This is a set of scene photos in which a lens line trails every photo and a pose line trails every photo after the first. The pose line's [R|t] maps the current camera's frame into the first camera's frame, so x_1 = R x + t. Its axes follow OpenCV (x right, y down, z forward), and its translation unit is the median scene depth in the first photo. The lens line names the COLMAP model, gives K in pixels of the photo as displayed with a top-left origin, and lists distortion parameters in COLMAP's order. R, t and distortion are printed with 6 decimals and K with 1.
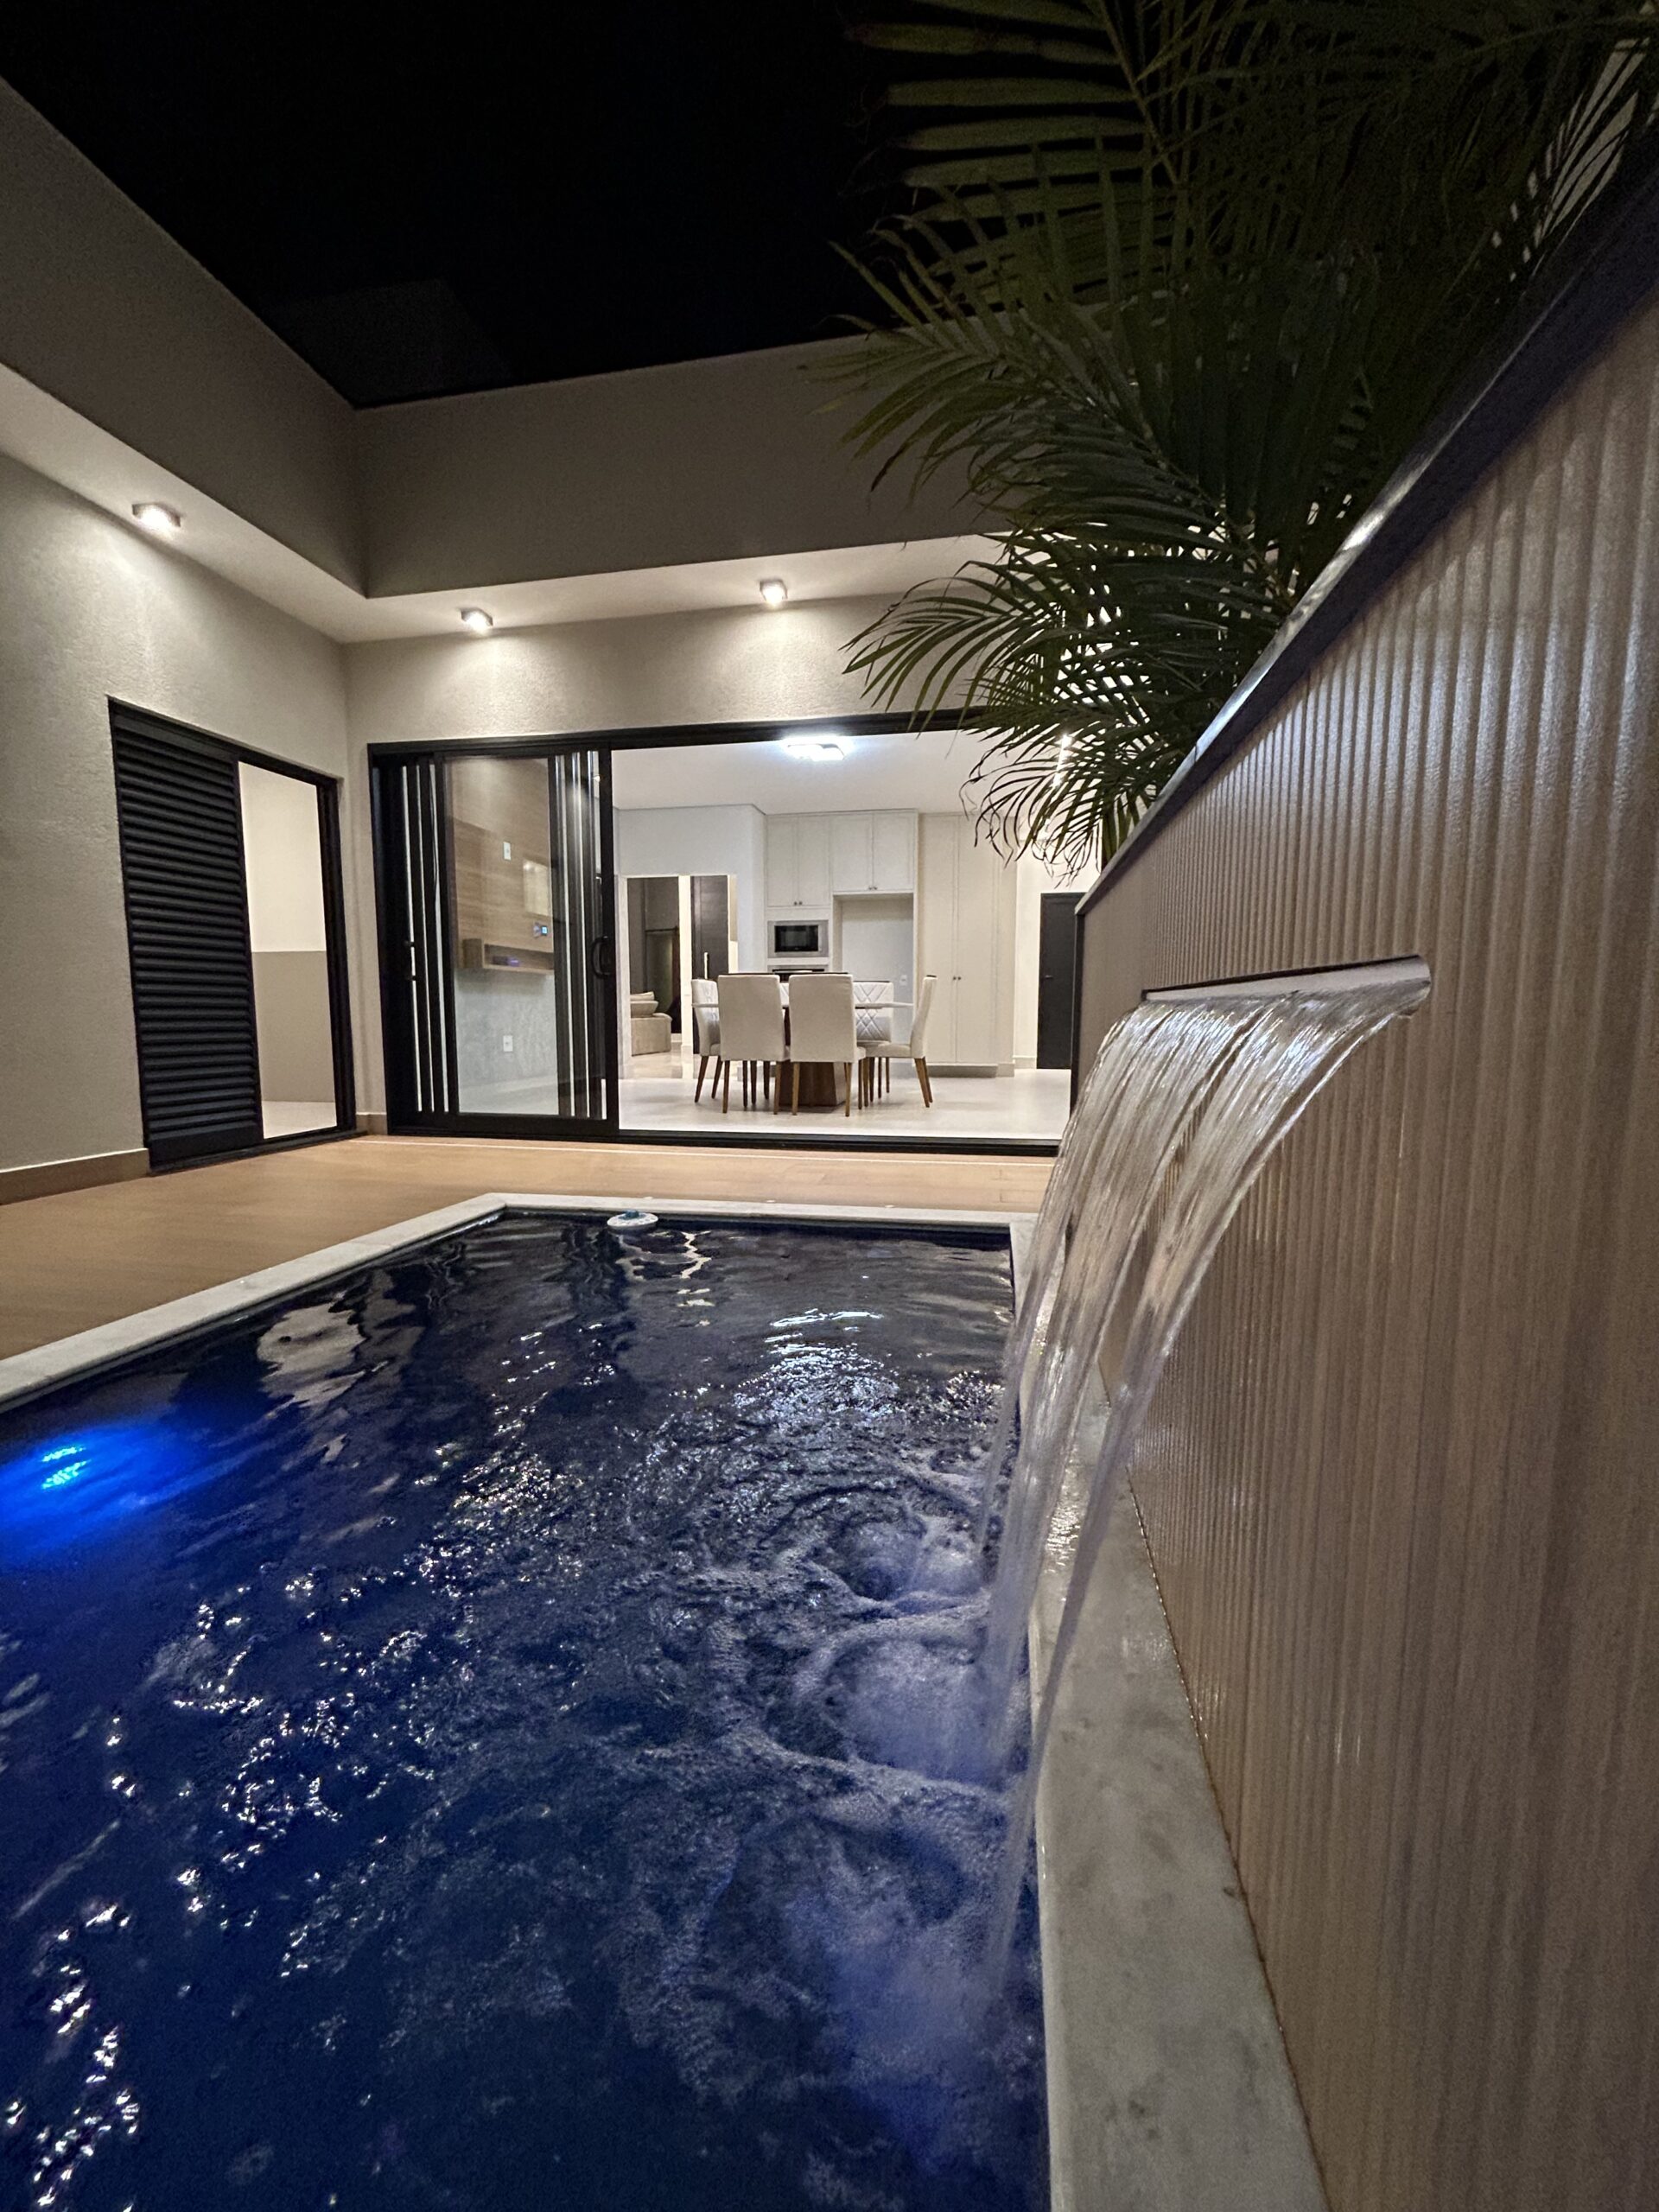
lens RADIAL K [[893.8, 0, 829.3], [0, 893.8, 1110.3], [0, 0, 1]] dist [0.002578, -0.000494]
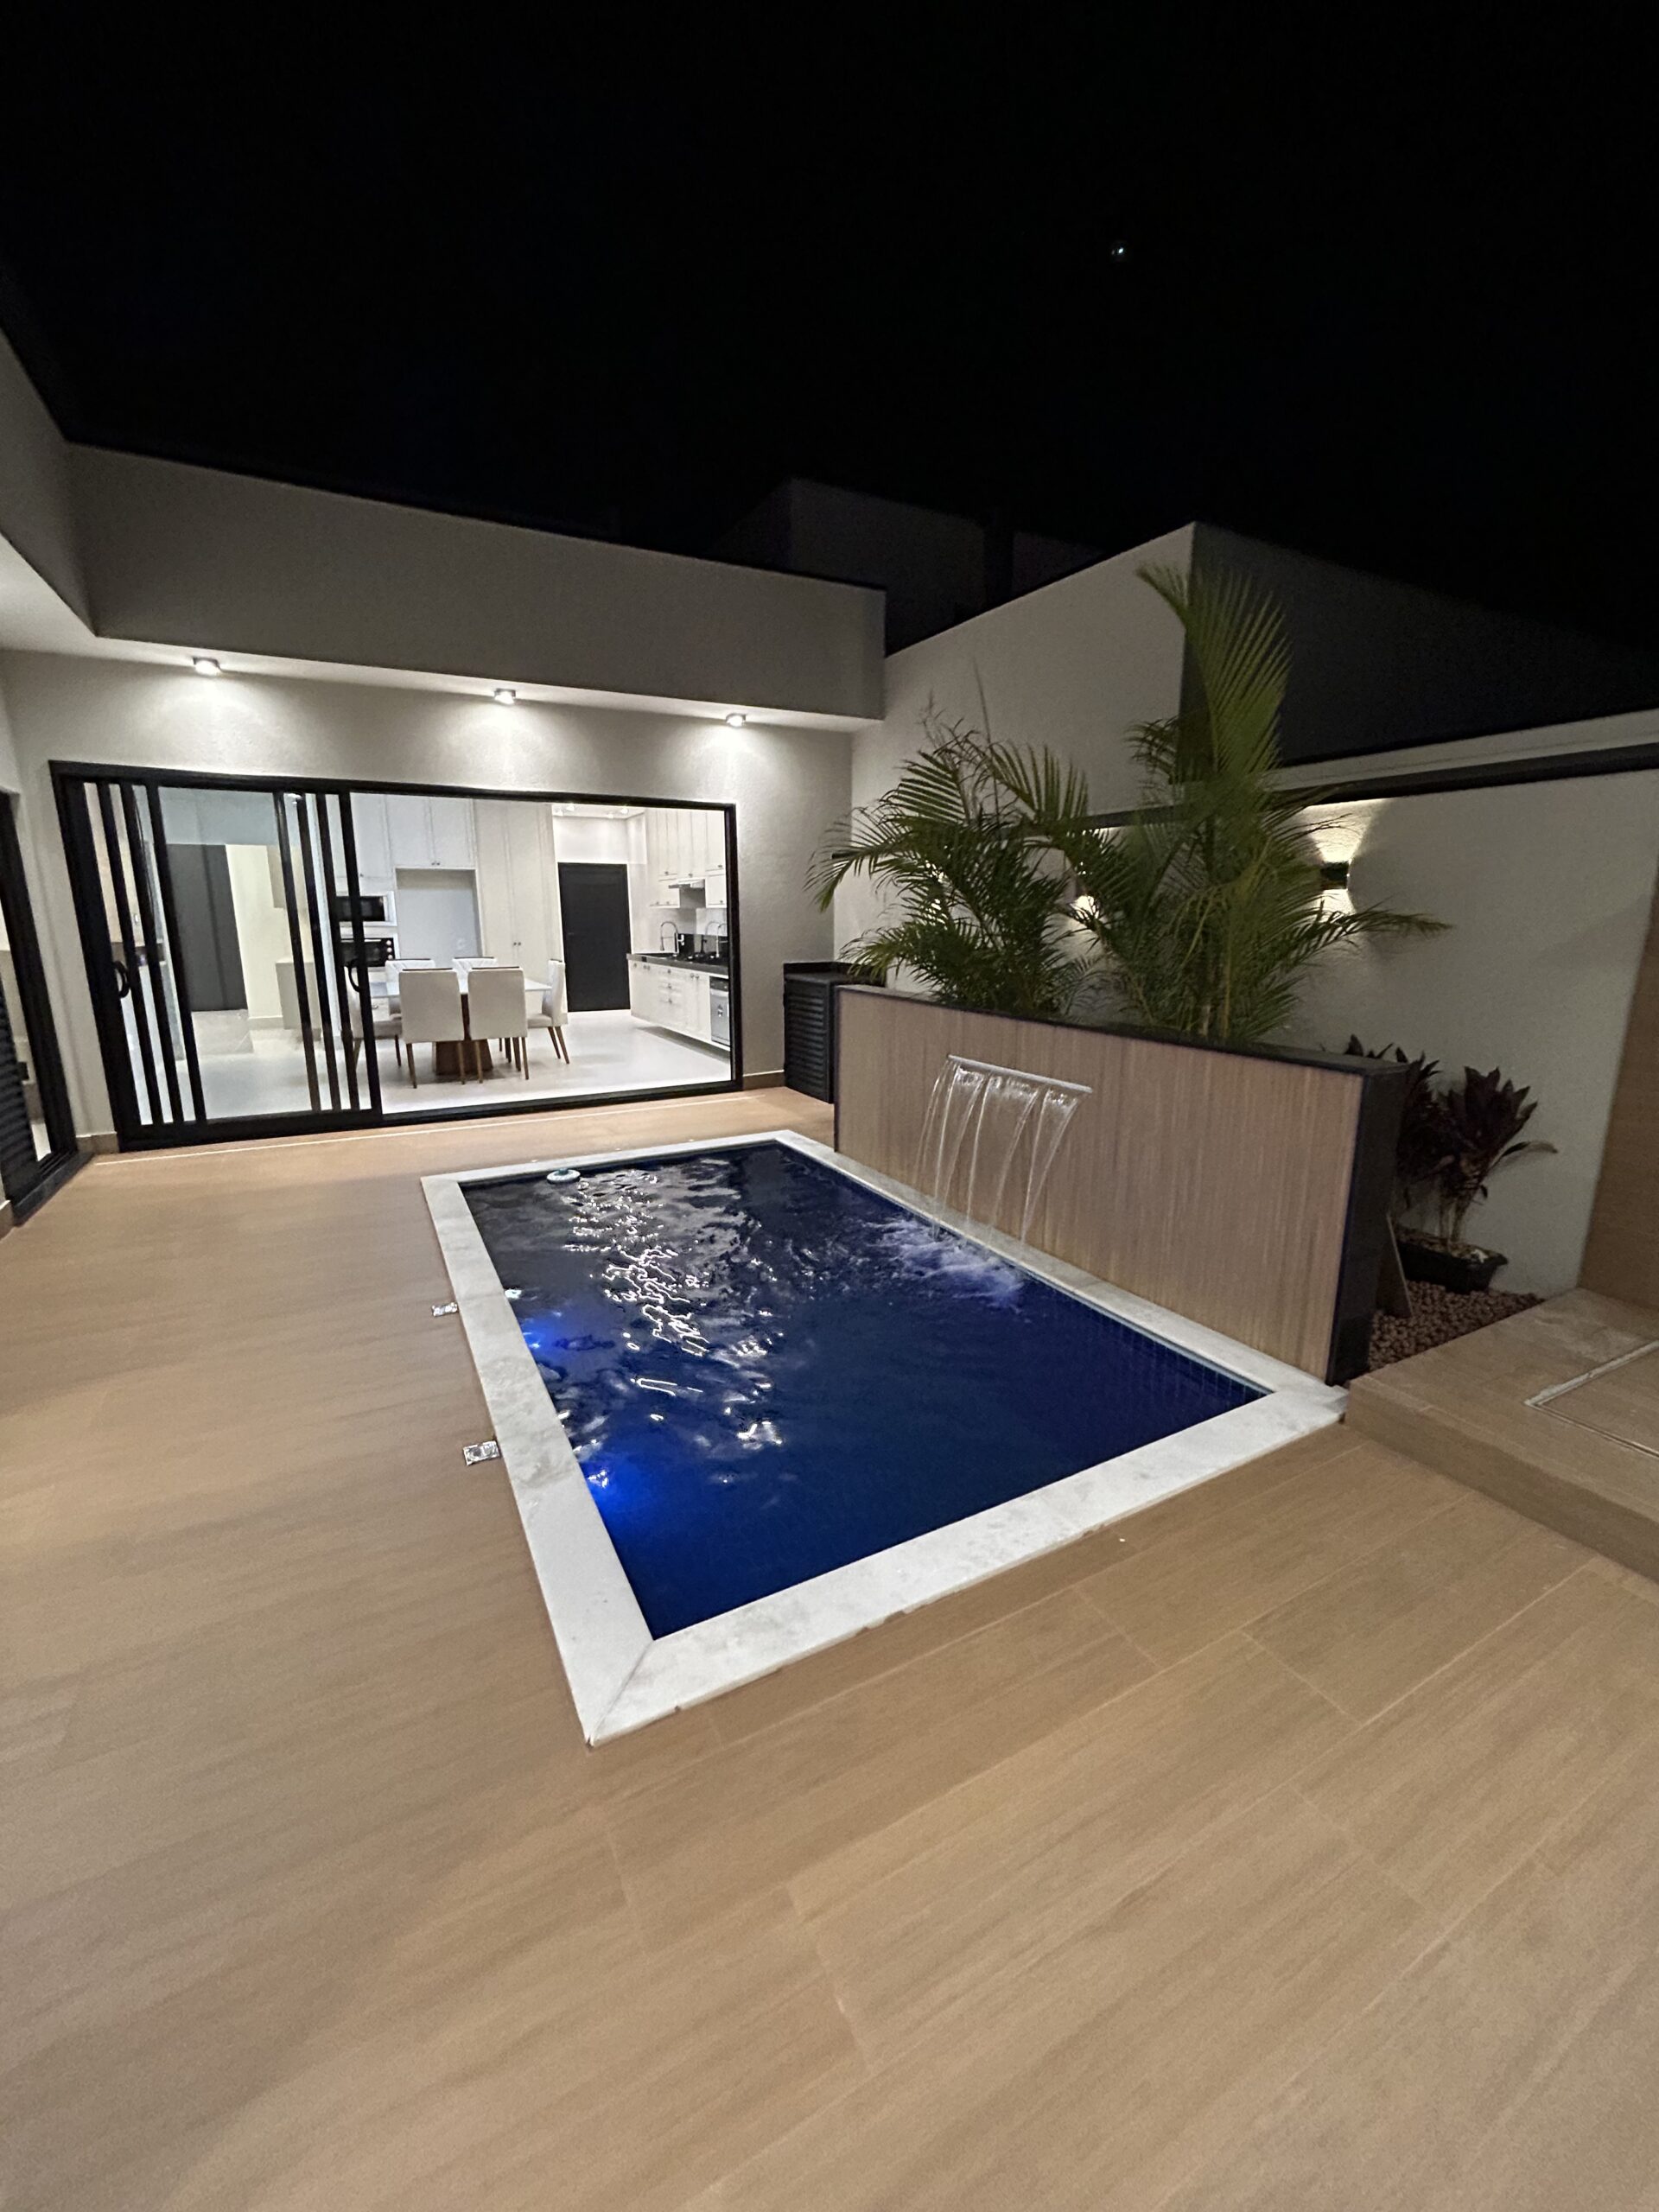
lens RADIAL K [[893.8, 0, 829.3], [0, 893.8, 1107.1], [0, 0, 1]] dist [0.002578, -0.000494]
pose [[0.778009, -0.137214, 0.613086, -0.483222], [0.073455, 0.989032, 0.128139, -0.095106], [-0.623944, -0.054659, 0.779555, -0.295154]]
